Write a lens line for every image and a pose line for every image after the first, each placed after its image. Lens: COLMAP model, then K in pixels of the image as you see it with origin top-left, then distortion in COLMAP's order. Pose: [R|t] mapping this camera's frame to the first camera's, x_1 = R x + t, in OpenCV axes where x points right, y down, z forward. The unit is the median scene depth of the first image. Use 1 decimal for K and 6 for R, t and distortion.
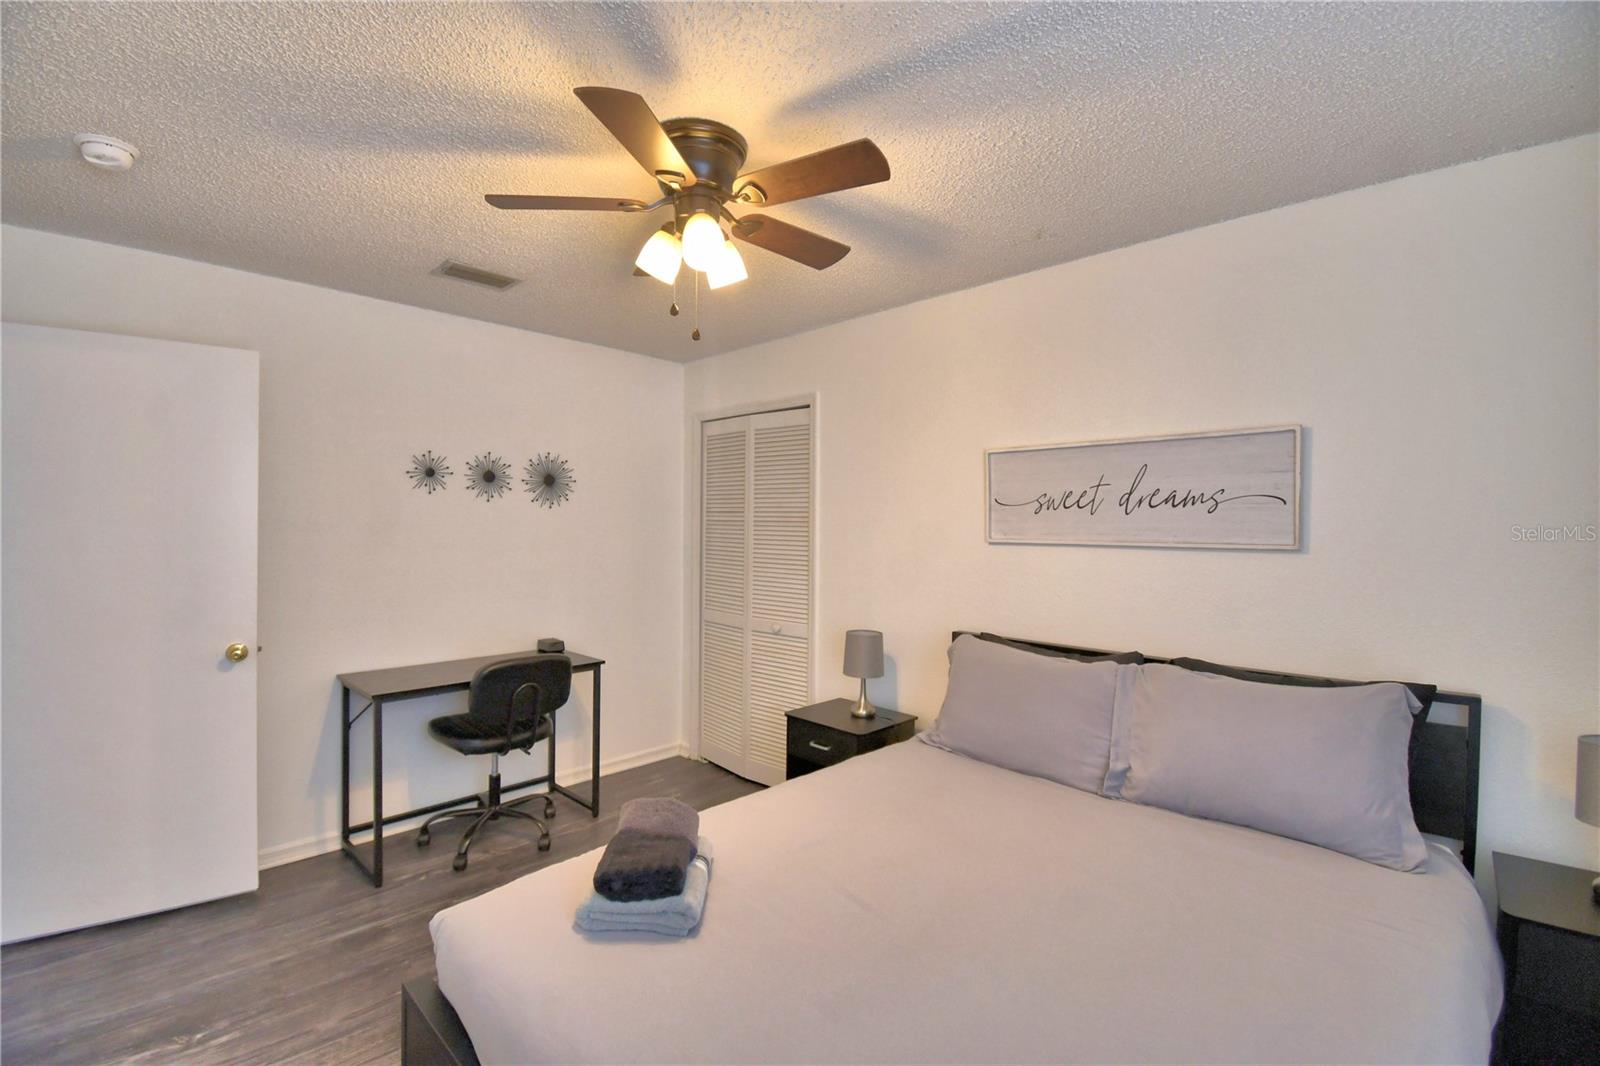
lens RADIAL K [[700.0, 0, 794.5], [0, 700.0, 530.2], [0, 0, 1]] dist [0.020158, -0.025671]
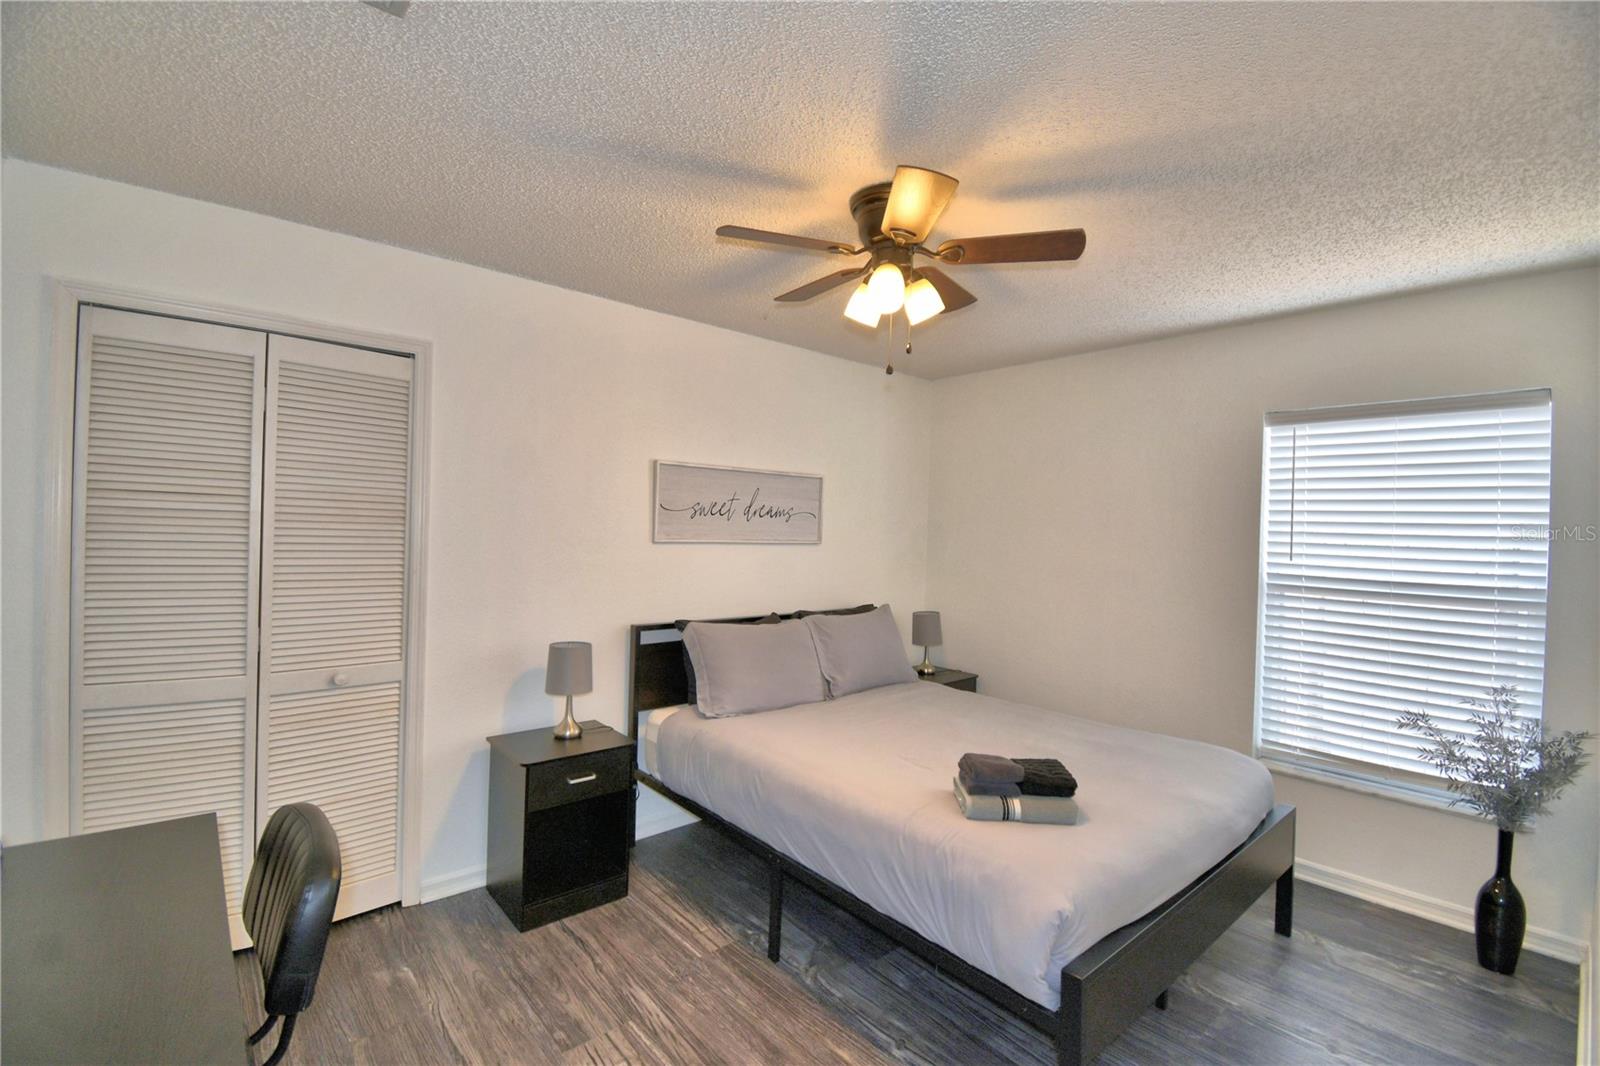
lens RADIAL K [[700.0, 0, 794.5], [0, 700.0, 530.2], [0, 0, 1]] dist [0.020158, -0.025671]
pose [[0.082802, -0.018698, 0.996391, -0.880879], [-0.029017, 0.999355, 0.021165, -0.034227], [-0.996144, -0.030665, 0.082206, 0.722660]]
